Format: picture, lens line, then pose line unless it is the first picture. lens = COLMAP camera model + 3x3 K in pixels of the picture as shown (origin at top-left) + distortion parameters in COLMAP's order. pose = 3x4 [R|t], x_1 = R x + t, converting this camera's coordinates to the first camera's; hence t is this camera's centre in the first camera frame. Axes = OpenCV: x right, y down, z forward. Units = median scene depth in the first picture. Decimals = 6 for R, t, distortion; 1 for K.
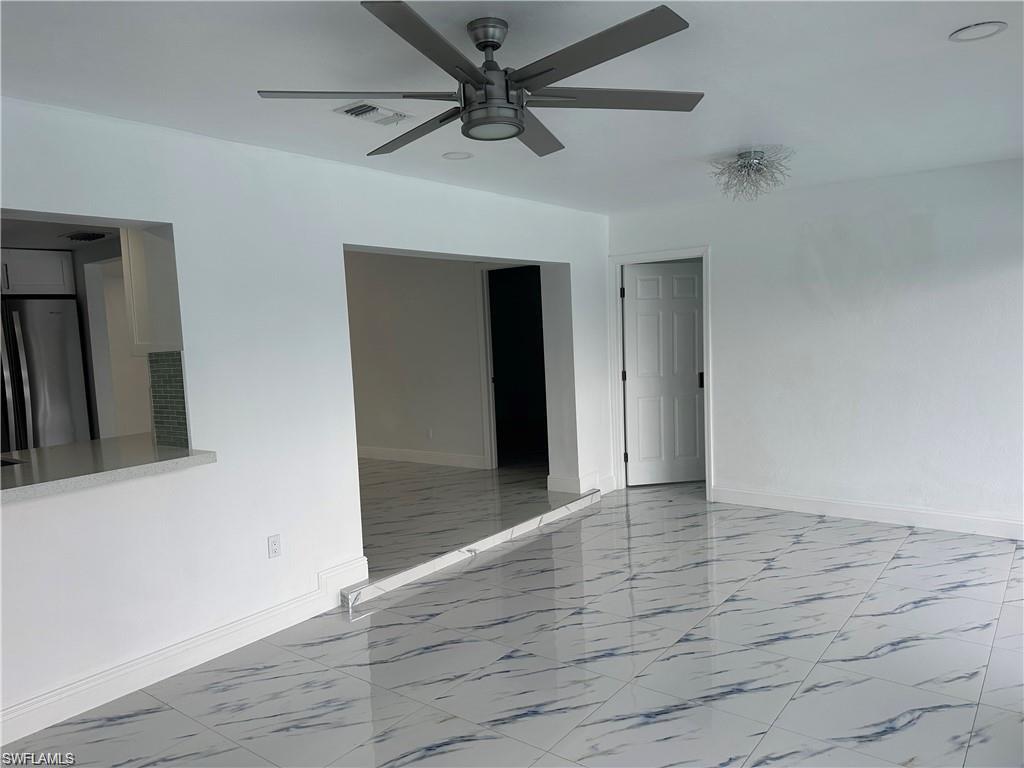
lens RADIAL K [[719.1, 0, 511.5], [0, 719.1, 389.6], [0, 0, 1]] dist [0.109268, -0.157649]
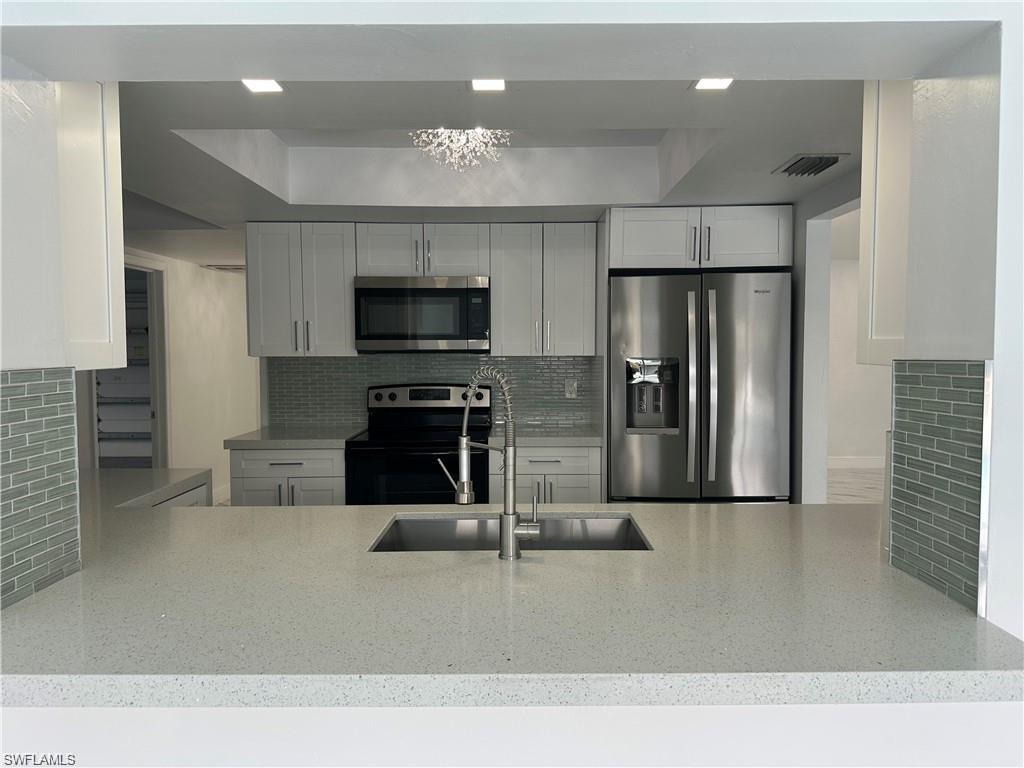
lens RADIAL K [[717.2, 0, 514.5], [0, 717.2, 384.3], [0, 0, 1]] dist [0.116483, -0.180709]
pose [[0.603930, 0.087621, -0.792207, -0.200587], [-0.087351, 0.995228, 0.043484, -0.024141], [0.792236, 0.042938, 0.608702, 0.387097]]
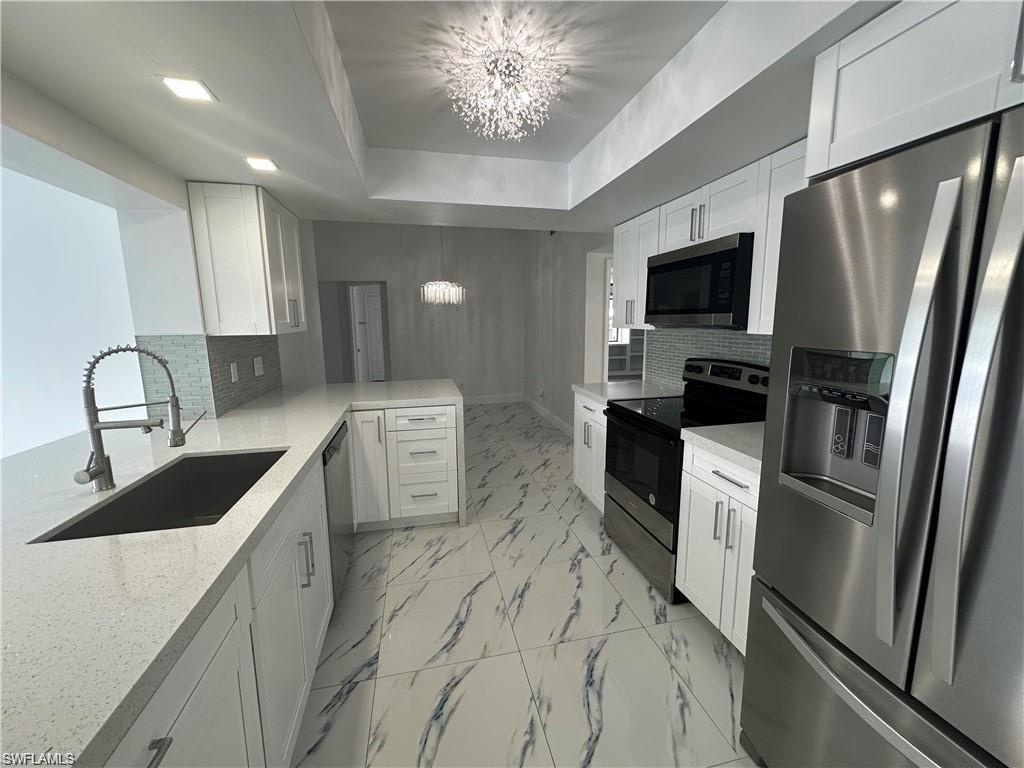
lens RADIAL K [[412.3, 0, 512.6], [0, 412.3, 382.5], [0, 0, 1]] dist [-0.003099, 0.000267]
pose [[-0.632400, 0.168303, -0.756138, -0.412504], [-0.021962, 0.971825, 0.234679, -0.054253], [0.774331, 0.165017, -0.610885, 0.873072]]
